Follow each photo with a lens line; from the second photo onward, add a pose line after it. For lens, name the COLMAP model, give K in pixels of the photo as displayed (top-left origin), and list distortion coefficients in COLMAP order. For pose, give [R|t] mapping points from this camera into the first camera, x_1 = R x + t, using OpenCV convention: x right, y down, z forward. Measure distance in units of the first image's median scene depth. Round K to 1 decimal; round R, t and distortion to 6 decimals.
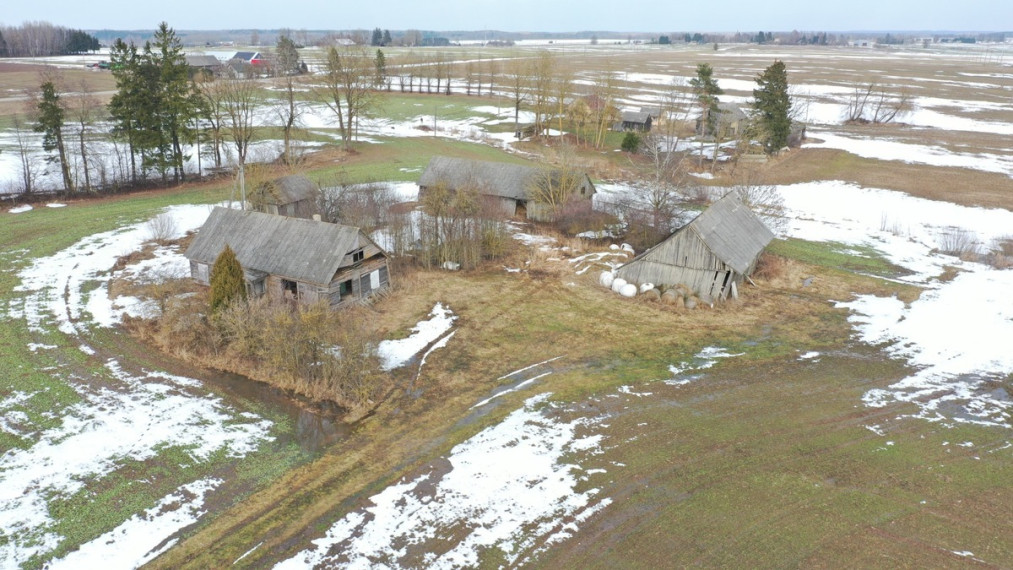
lens RADIAL K [[800.6, 0, 505.5], [0, 800.6, 280.3], [0, 0, 1]] dist [-0.000224, 0.003859]
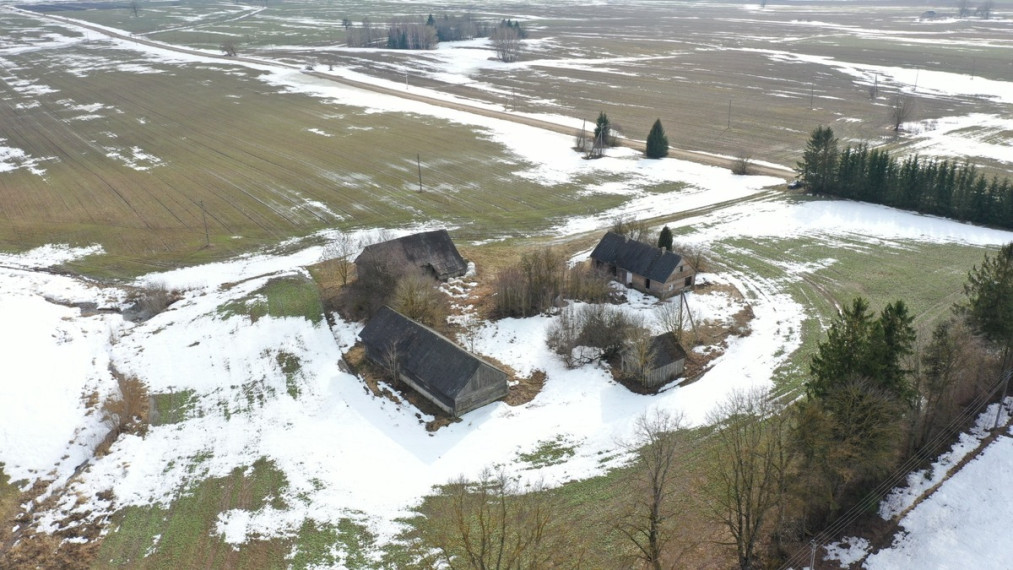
lens RADIAL K [[800.6, 0, 507.1], [0, 800.6, 284.2], [0, 0, 1]] dist [-0.000224, 0.003859]
pose [[-0.925680, -0.139251, 0.351746, -0.628699], [0.115957, 0.780596, 0.614185, -1.157181], [-0.360098, 0.609327, -0.706435, 2.409238]]
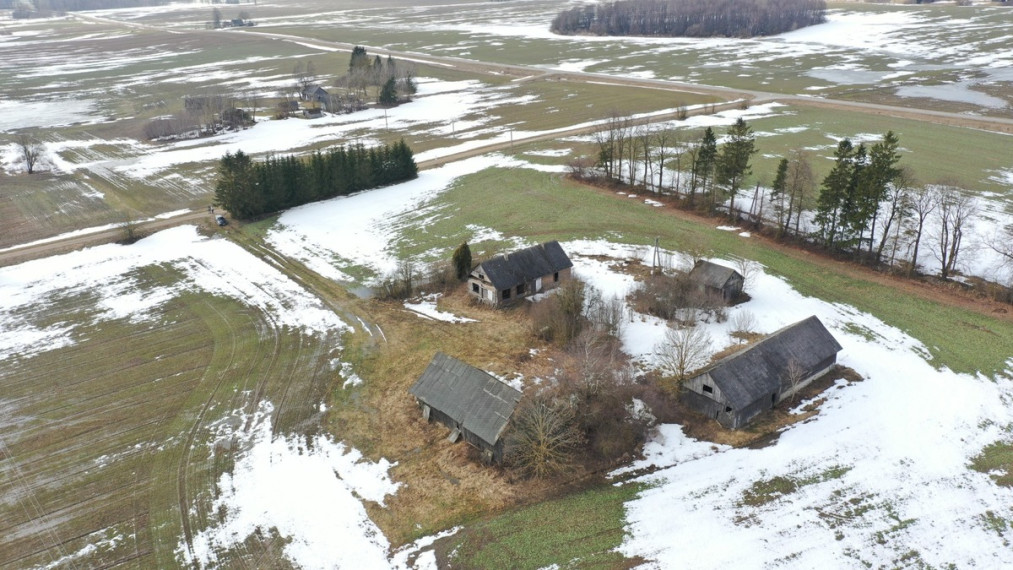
lens RADIAL K [[800.6, 0, 507.0], [0, 800.6, 284.5], [0, 0, 1]] dist [-0.000224, 0.003859]
pose [[-0.355305, 0.347659, -0.867693, 1.340737], [-0.259042, 0.855285, 0.448760, -0.813798], [0.898140, 0.384215, -0.213829, 1.344045]]
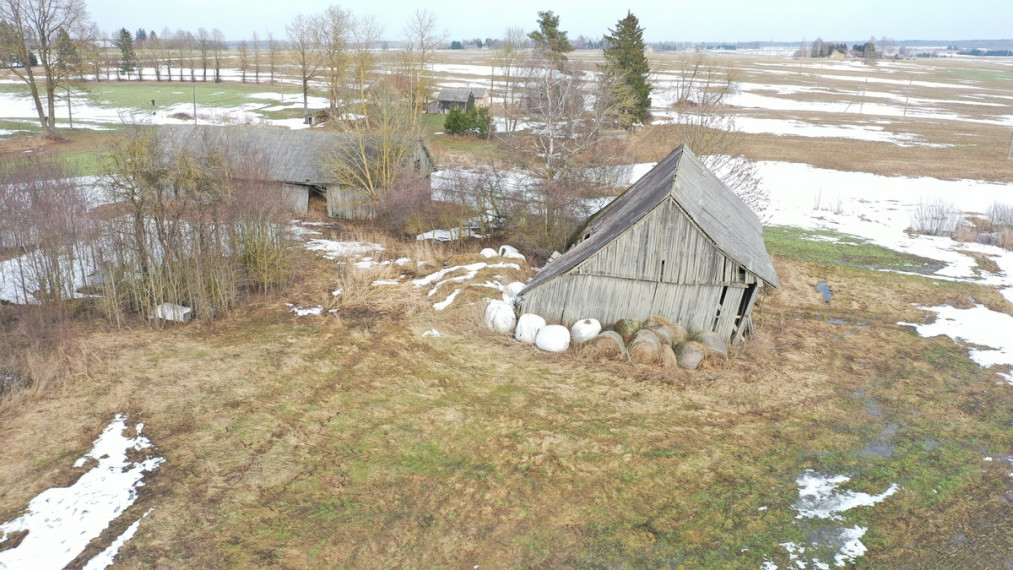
lens RADIAL K [[800.6, 0, 506.0], [0, 800.6, 284.1], [0, 0, 1]] dist [-0.000224, 0.003859]
pose [[0.968505, -0.072192, 0.238299, 0.012595], [0.074361, 0.997231, -0.000116, -0.022502], [-0.237630, 0.017833, 0.971192, 0.543891]]
